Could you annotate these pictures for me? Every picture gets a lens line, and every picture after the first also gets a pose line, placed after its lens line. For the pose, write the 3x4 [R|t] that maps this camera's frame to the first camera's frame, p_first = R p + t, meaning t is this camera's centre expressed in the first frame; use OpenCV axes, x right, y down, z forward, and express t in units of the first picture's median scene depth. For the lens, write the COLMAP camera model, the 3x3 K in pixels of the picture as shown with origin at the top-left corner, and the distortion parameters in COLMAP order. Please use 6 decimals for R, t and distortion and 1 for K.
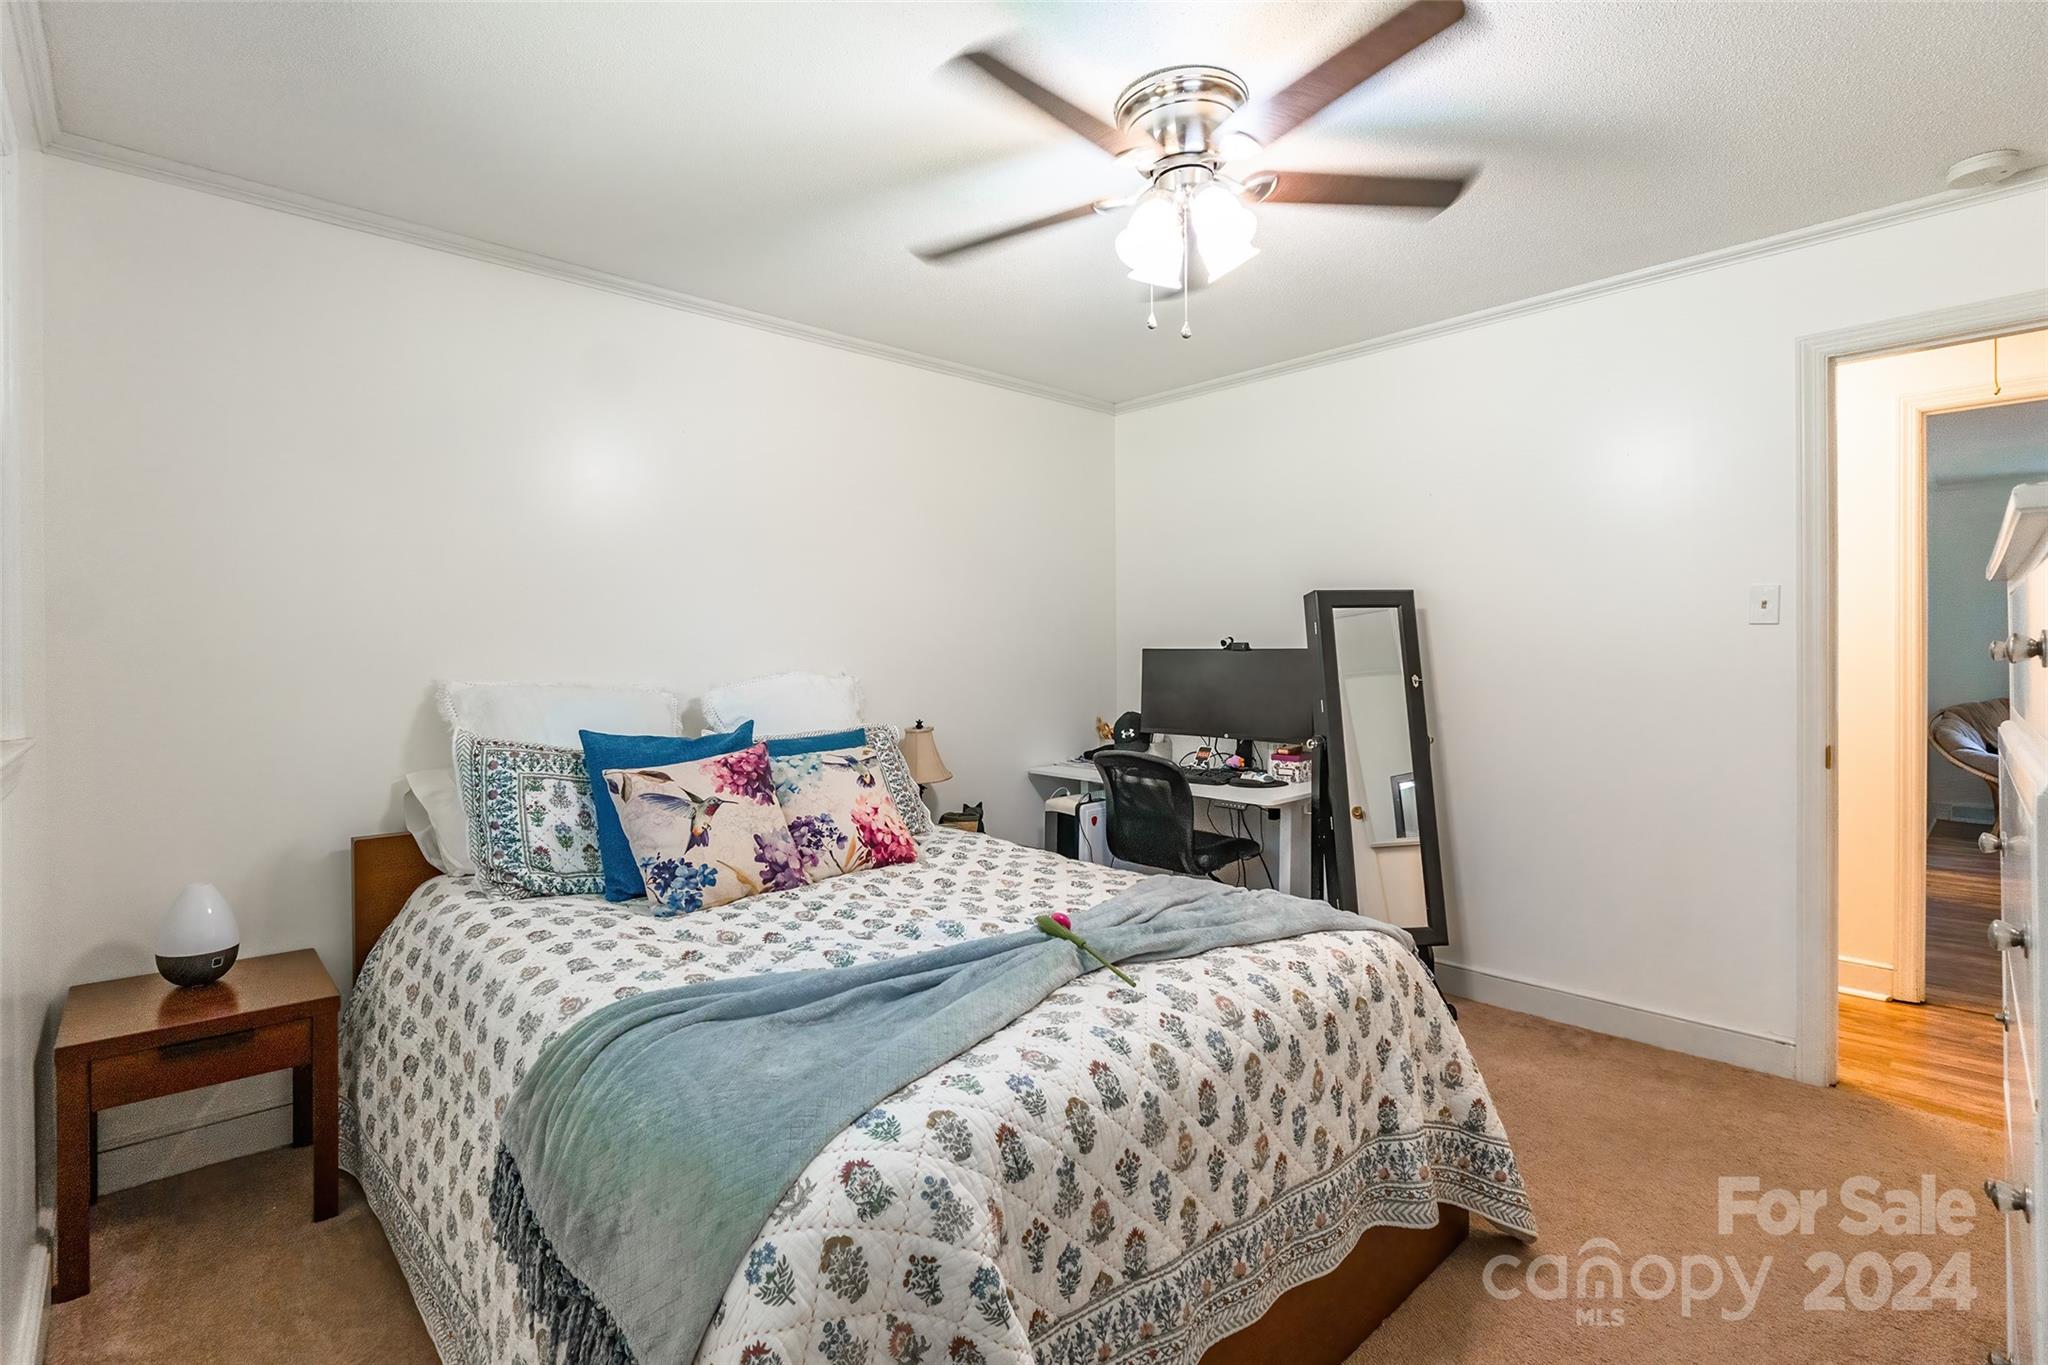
lens RADIAL K [[921.9, 0, 1019.9], [0, 921.9, 658.6], [0, 0, 1]] dist [-0.015076, 0.000345]
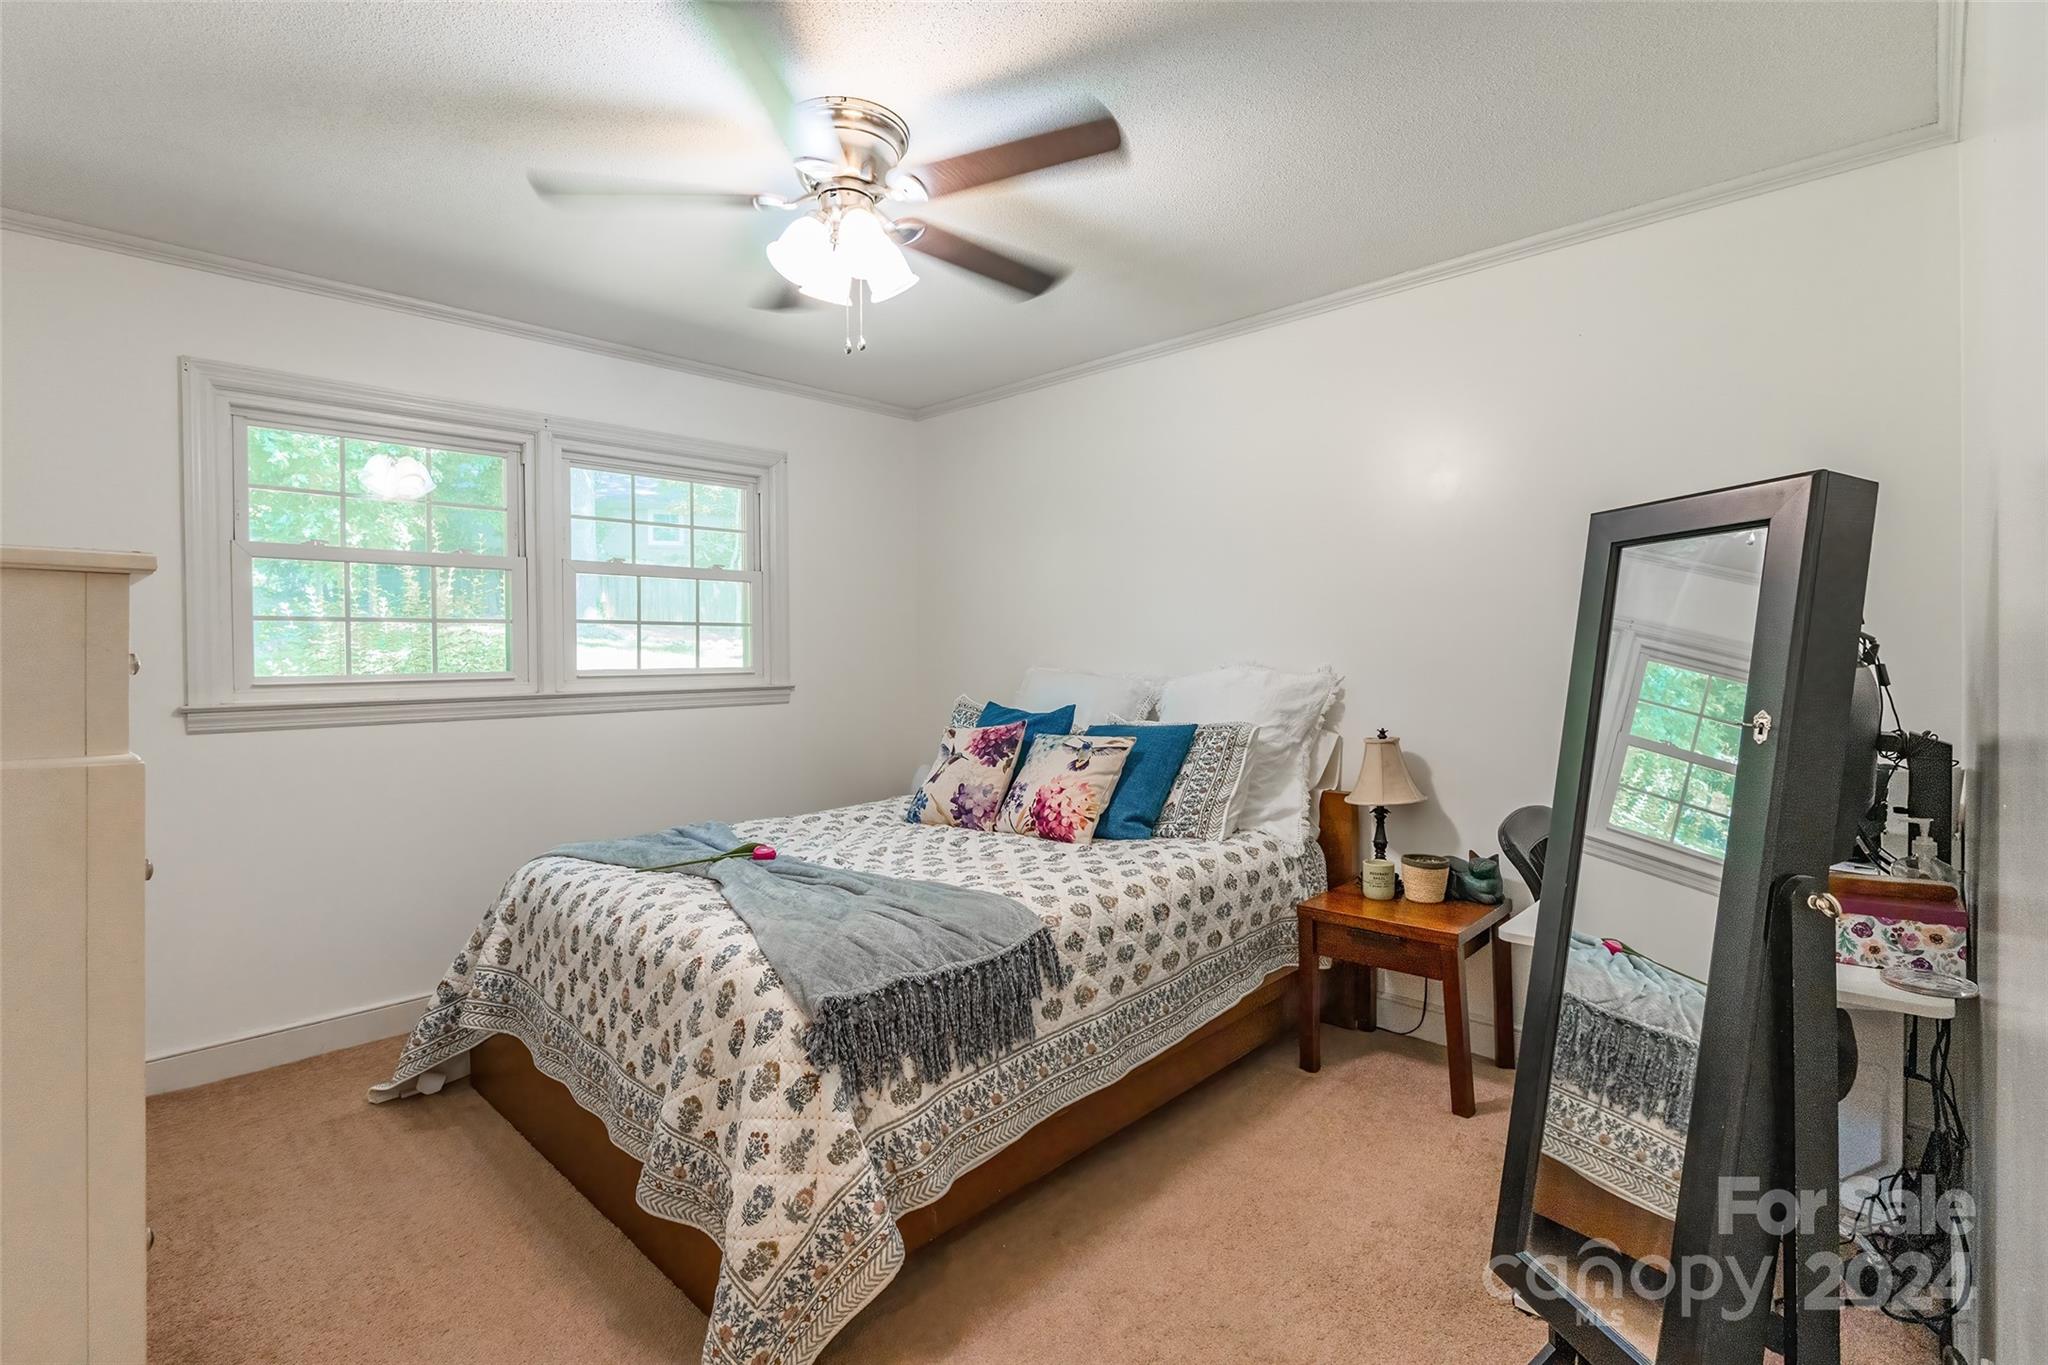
lens RADIAL K [[921.9, 0, 1019.9], [0, 921.9, 658.6], [0, 0, 1]] dist [-0.015076, 0.000345]
pose [[0.058542, 0.007093, -0.998260, 1.109034], [0.011092, 0.999908, 0.007756, -0.008756], [0.998223, -0.011527, 0.058458, 1.006834]]
